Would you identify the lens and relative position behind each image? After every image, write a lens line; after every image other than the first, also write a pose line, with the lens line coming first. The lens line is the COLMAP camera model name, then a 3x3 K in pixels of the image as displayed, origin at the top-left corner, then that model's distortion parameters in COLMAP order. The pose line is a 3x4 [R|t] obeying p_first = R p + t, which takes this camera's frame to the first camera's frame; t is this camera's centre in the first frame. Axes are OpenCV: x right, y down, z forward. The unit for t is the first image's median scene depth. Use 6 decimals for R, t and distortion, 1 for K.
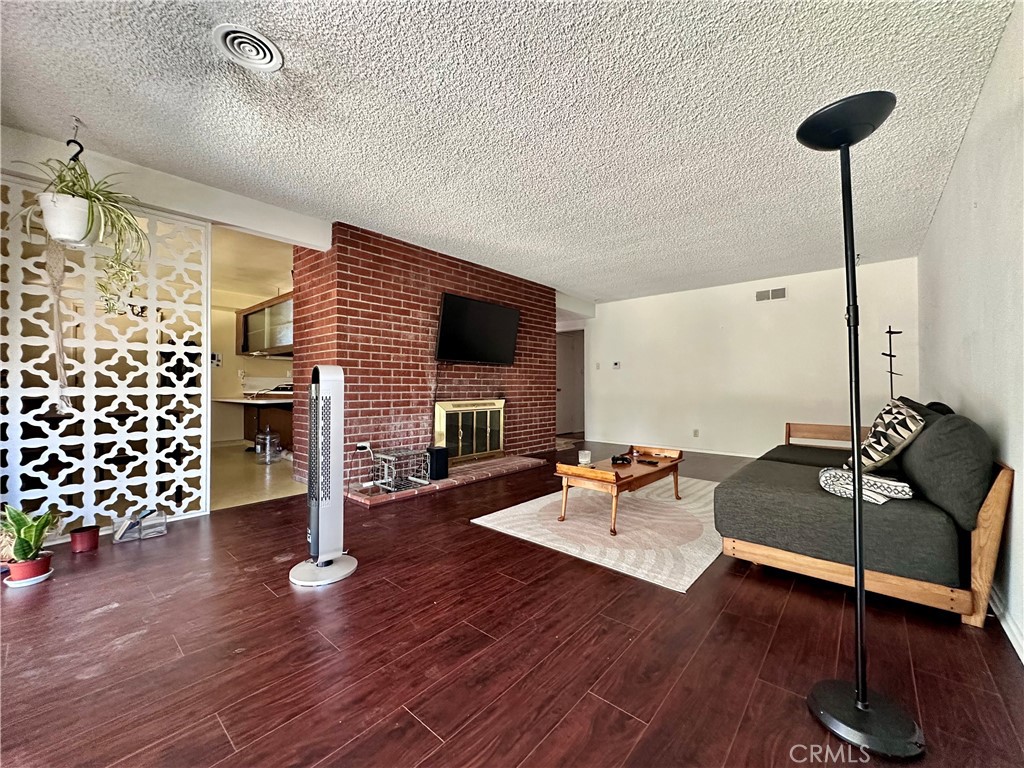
lens RADIAL K [[410.1, 0, 511.9], [0, 410.1, 381.6], [0, 0, 1]] dist [-0.001468, -0.000103]
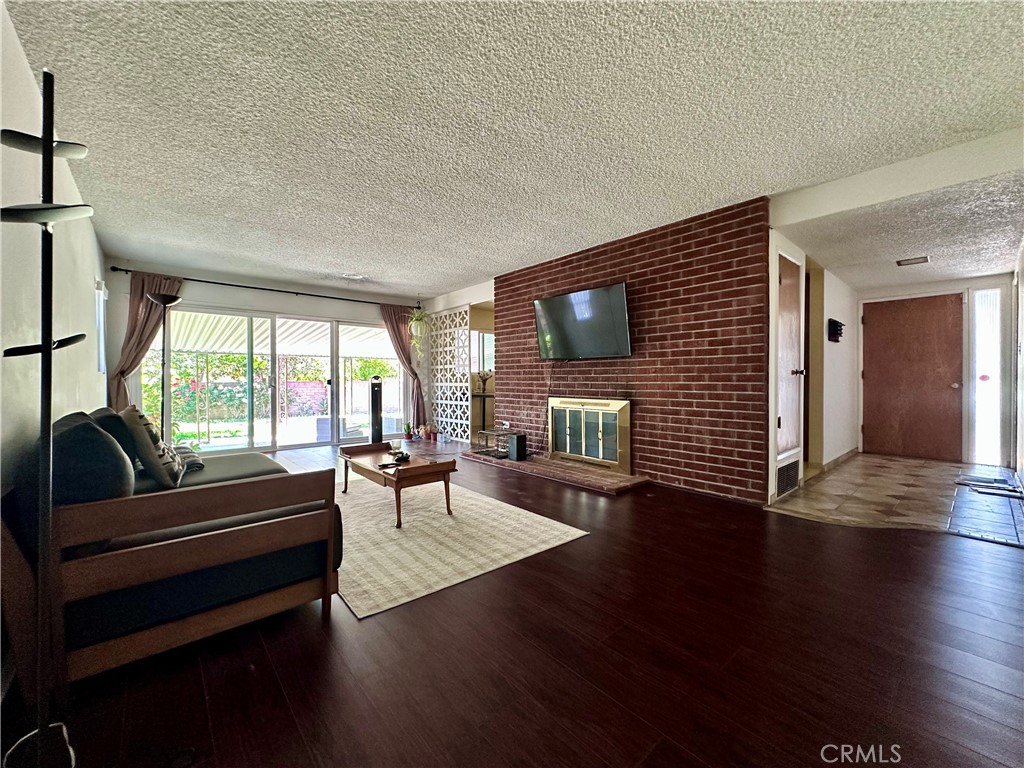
lens RADIAL K [[410.1, 0, 512.6], [0, 410.1, 382.3], [0, 0, 1]] dist [-0.001468, -0.000103]
pose [[-0.141093, 0.003440, -0.989990, 0.897511], [0.010474, 0.999943, 0.001982, 0.005383], [0.989941, -0.010090, -0.141121, 1.028968]]
